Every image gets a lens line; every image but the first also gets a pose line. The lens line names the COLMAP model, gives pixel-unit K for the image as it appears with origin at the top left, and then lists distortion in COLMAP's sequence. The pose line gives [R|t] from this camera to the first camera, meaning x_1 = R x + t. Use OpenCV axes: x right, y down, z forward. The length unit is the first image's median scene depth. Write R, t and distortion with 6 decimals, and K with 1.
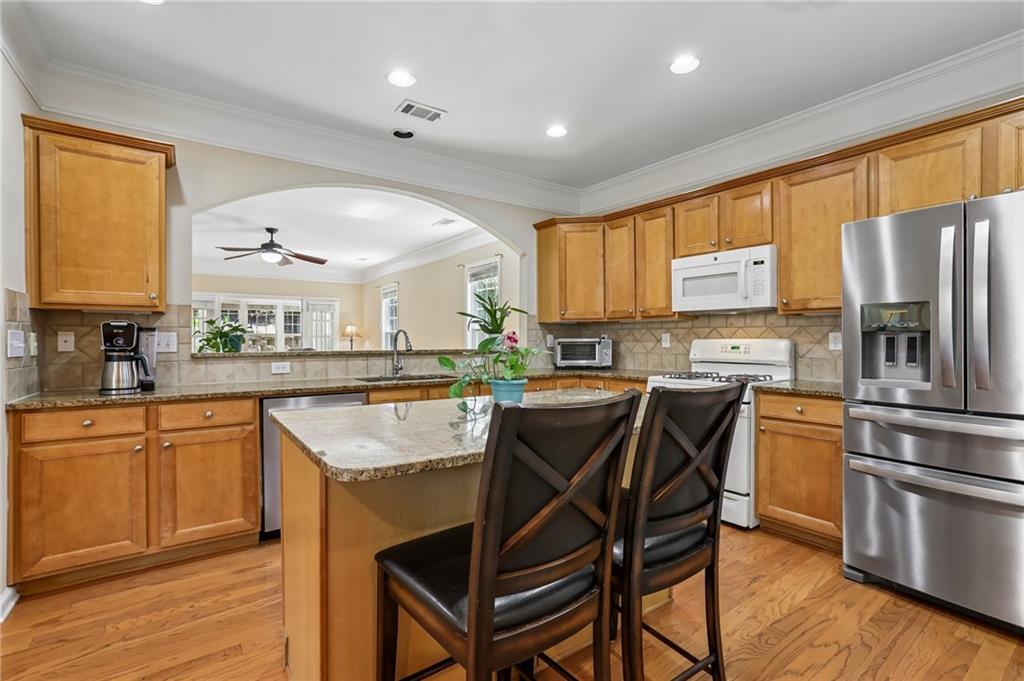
lens RADIAL K [[474.5, 0, 512.0], [0, 474.5, 340.5], [0, 0, 1]] dist [-0.002277, 0.000094]
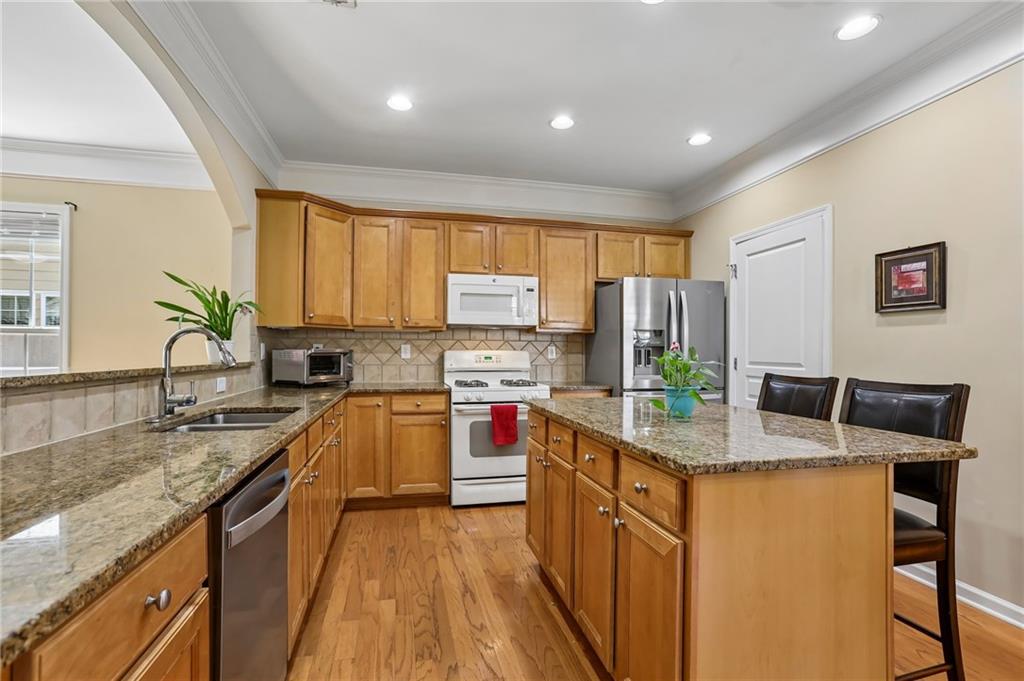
lens RADIAL K [[474.5, 0, 512.0], [0, 474.5, 340.5], [0, 0, 1]] dist [-0.002277, 0.000094]
pose [[0.398998, 0.025698, 0.916592, -0.551110], [0.000017, 0.999607, -0.028033, 0.005287], [-0.916952, 0.011200, 0.398841, 0.454787]]
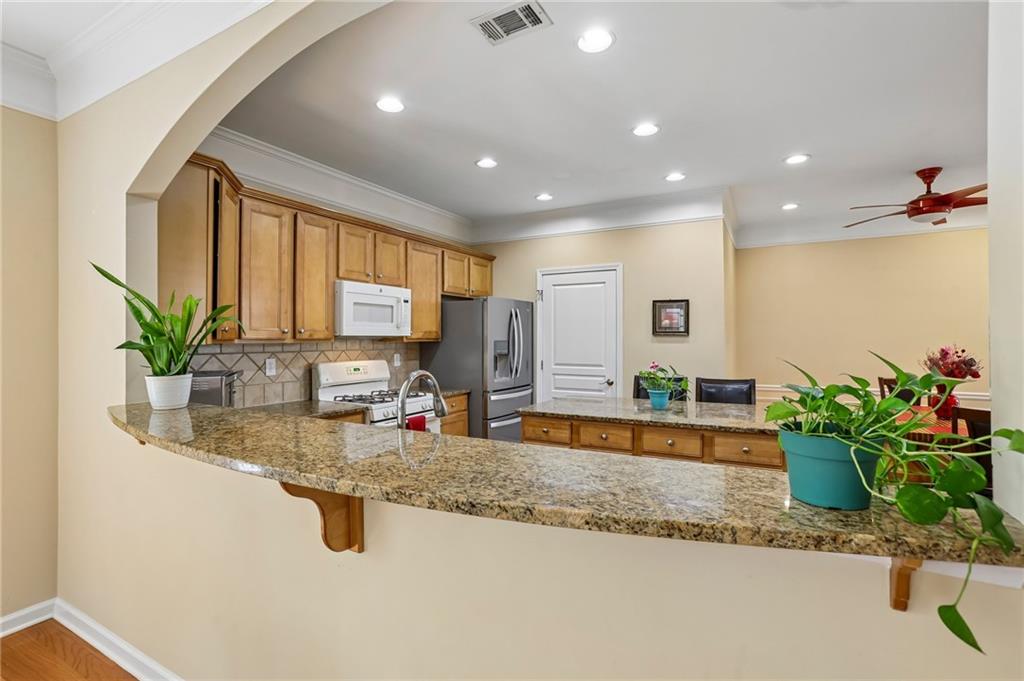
lens RADIAL K [[494.4, 0, 490.4], [0, 494.4, 337.8], [0, 0, 1]] dist [-0.003450, -0.000206]
pose [[-0.387975, 0.002652, 0.921666, -0.677928], [0.009077, 0.999958, 0.000944, -0.053576], [-0.921625, 0.008732, -0.387983, 1.101985]]
